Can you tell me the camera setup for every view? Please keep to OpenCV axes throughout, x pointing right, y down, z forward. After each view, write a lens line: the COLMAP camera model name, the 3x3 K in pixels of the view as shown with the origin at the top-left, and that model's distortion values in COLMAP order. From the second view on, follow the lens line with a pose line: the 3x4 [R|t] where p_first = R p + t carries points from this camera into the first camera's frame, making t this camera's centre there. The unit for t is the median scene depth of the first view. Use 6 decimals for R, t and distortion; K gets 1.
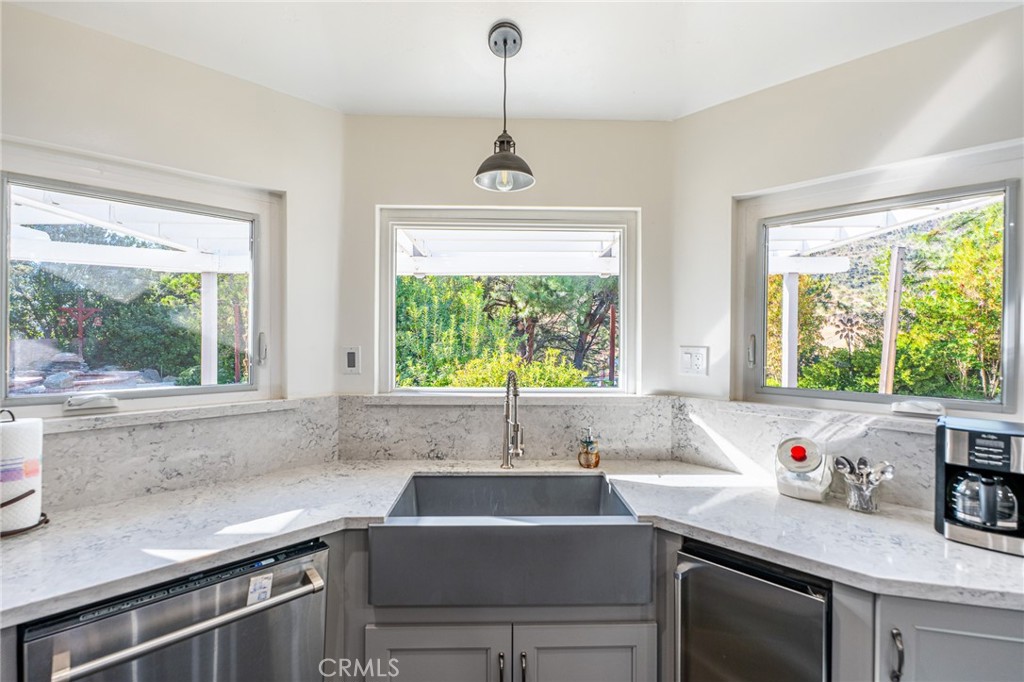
lens RADIAL K [[458.2, 0, 512.0], [0, 458.2, 341.0], [0, 0, 1]] dist [0.000517, -0.000149]
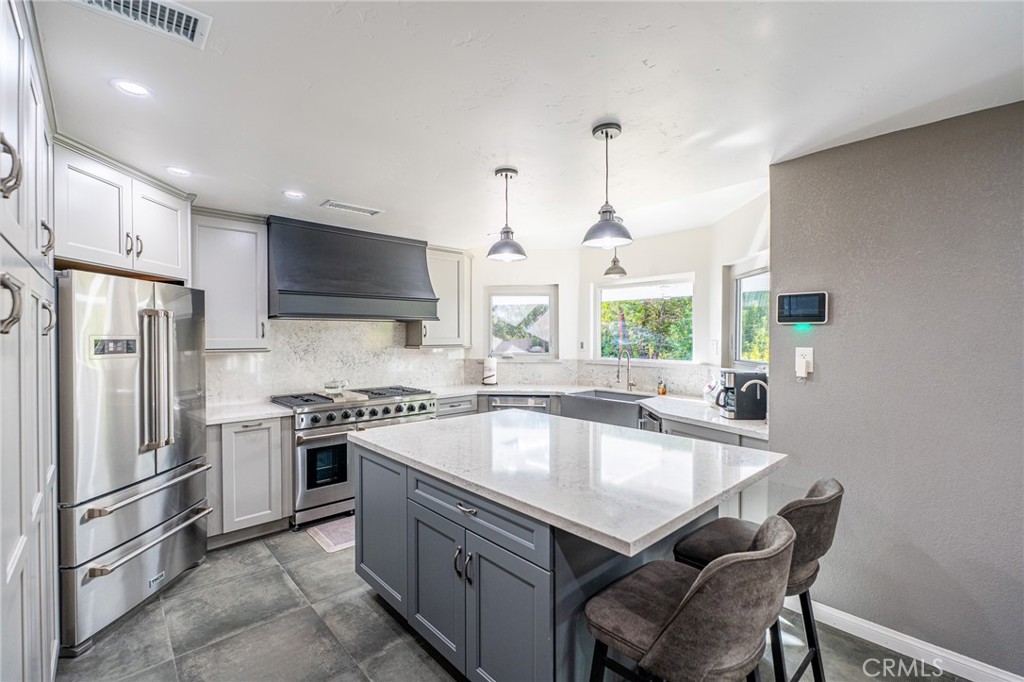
lens RADIAL K [[451.9, 0, 509.8], [0, 451.9, 342.8], [0, 0, 1]] dist [0.002038, -0.000310]
pose [[0.655452, 0.006278, -0.755210, 1.277487], [-0.002129, 0.999977, 0.006465, 0.011226], [0.755234, -0.002629, 0.655450, -0.940668]]
